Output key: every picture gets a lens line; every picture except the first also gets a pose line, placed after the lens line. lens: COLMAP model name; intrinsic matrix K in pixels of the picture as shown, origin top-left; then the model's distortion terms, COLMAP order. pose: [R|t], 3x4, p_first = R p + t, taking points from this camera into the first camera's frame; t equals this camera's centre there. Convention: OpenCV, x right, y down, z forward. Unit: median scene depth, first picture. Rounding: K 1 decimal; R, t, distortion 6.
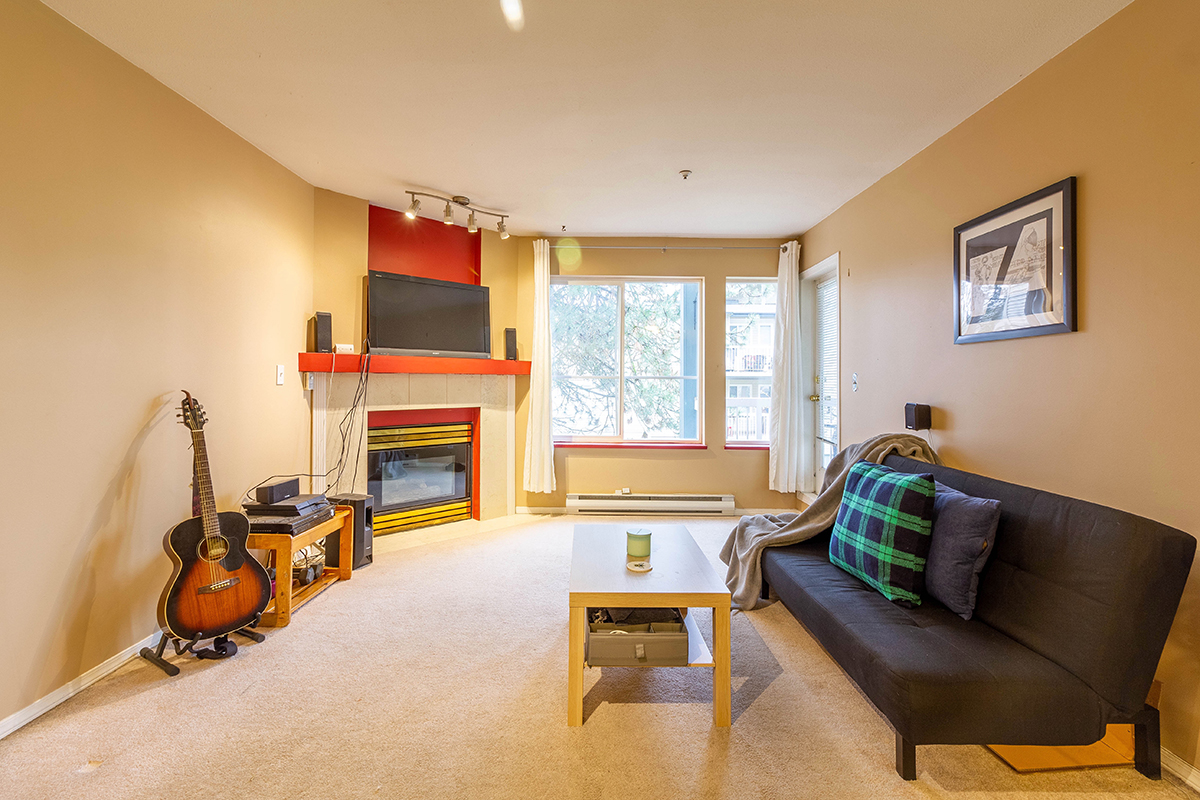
lens RADIAL K [[563.5, 0, 599.4], [0, 563.5, 391.1], [0, 0, 1]] dist [-0.000087, -0.000011]
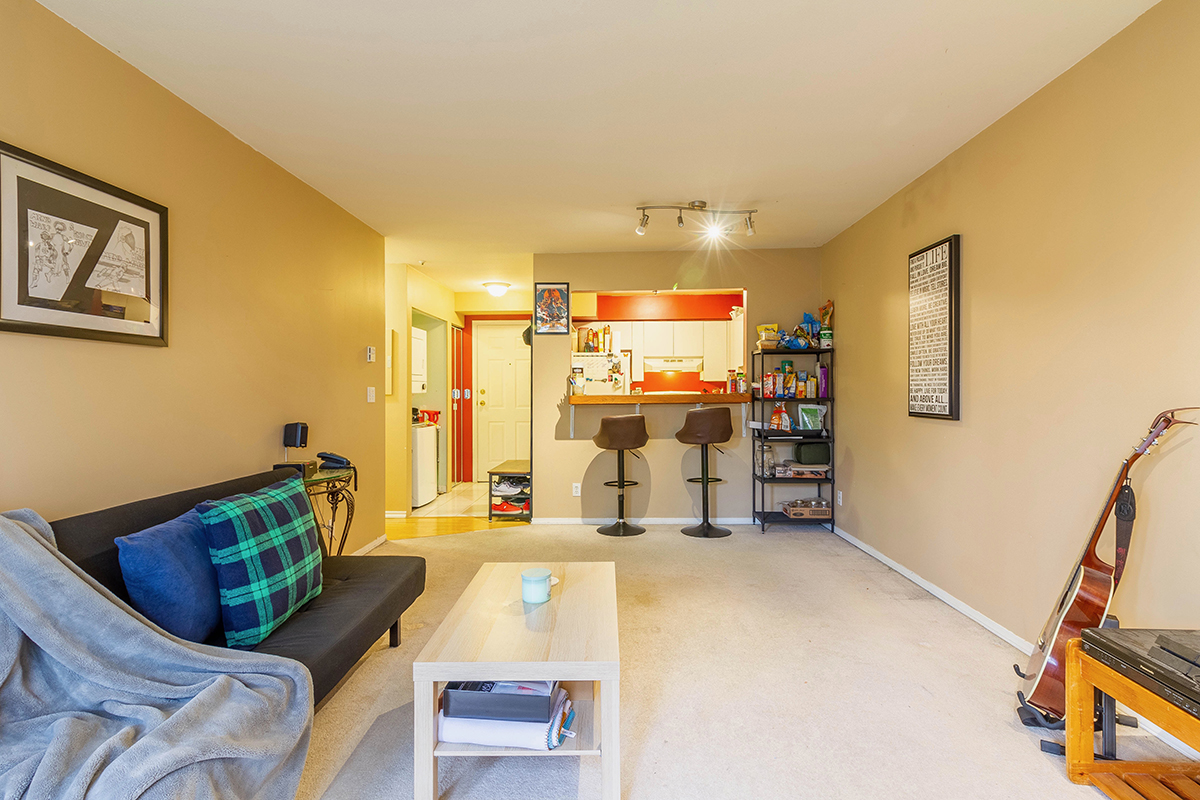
lens RADIAL K [[563.5, 0, 599.9], [0, 563.5, 392.8], [0, 0, 1]] dist [-0.000087, -0.000011]
pose [[-0.999217, -0.000990, 0.039548, -0.054918], [-0.000248, 0.999824, 0.018748, -0.032809], [-0.039560, 0.018724, -0.999042, 1.885793]]
